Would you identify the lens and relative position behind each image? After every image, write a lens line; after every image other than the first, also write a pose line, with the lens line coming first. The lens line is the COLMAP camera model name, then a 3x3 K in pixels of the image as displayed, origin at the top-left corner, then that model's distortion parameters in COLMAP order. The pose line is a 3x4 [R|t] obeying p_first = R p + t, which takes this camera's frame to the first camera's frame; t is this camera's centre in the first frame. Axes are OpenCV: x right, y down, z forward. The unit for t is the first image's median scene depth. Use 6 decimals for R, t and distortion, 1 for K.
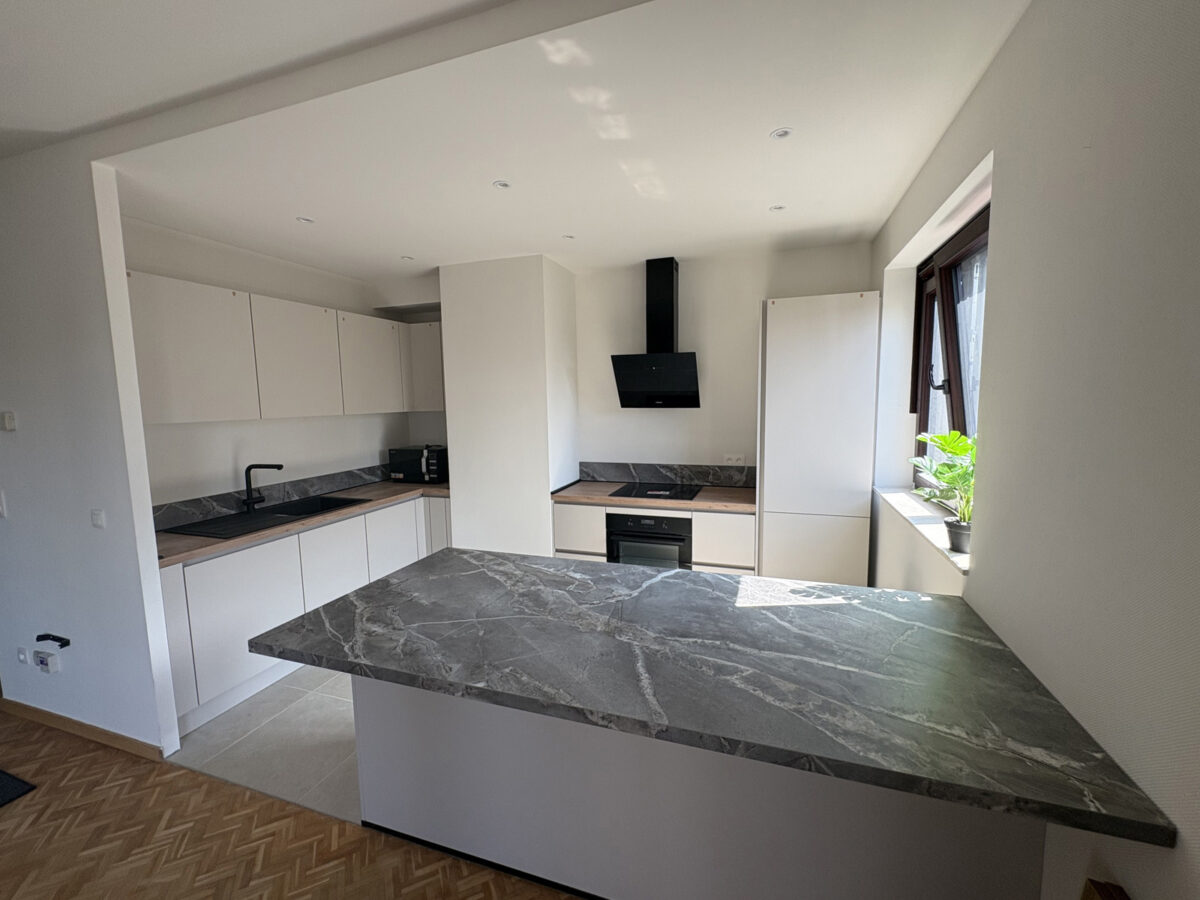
lens RADIAL K [[487.9, 0, 600.0], [0, 487.9, 450.0], [0, 0, 1]] dist [-0.001098, 0.000140]
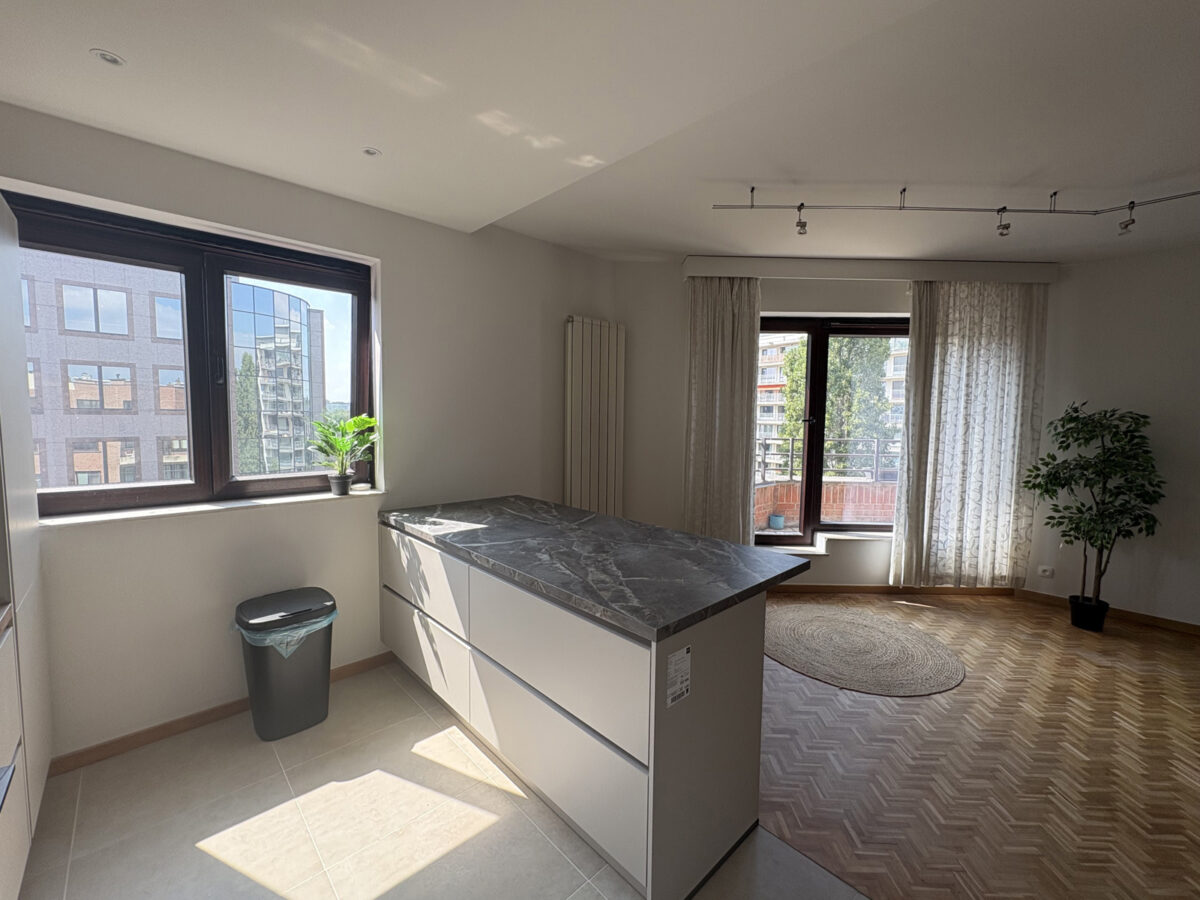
lens RADIAL K [[487.9, 0, 600.0], [0, 487.9, 450.0], [0, 0, 1]] dist [-0.001098, 0.000140]
pose [[-0.884686, -0.025950, 0.465464, -0.635412], [0.054236, 0.985940, 0.158052, -0.120126], [-0.463021, 0.165071, -0.870840, 1.844666]]
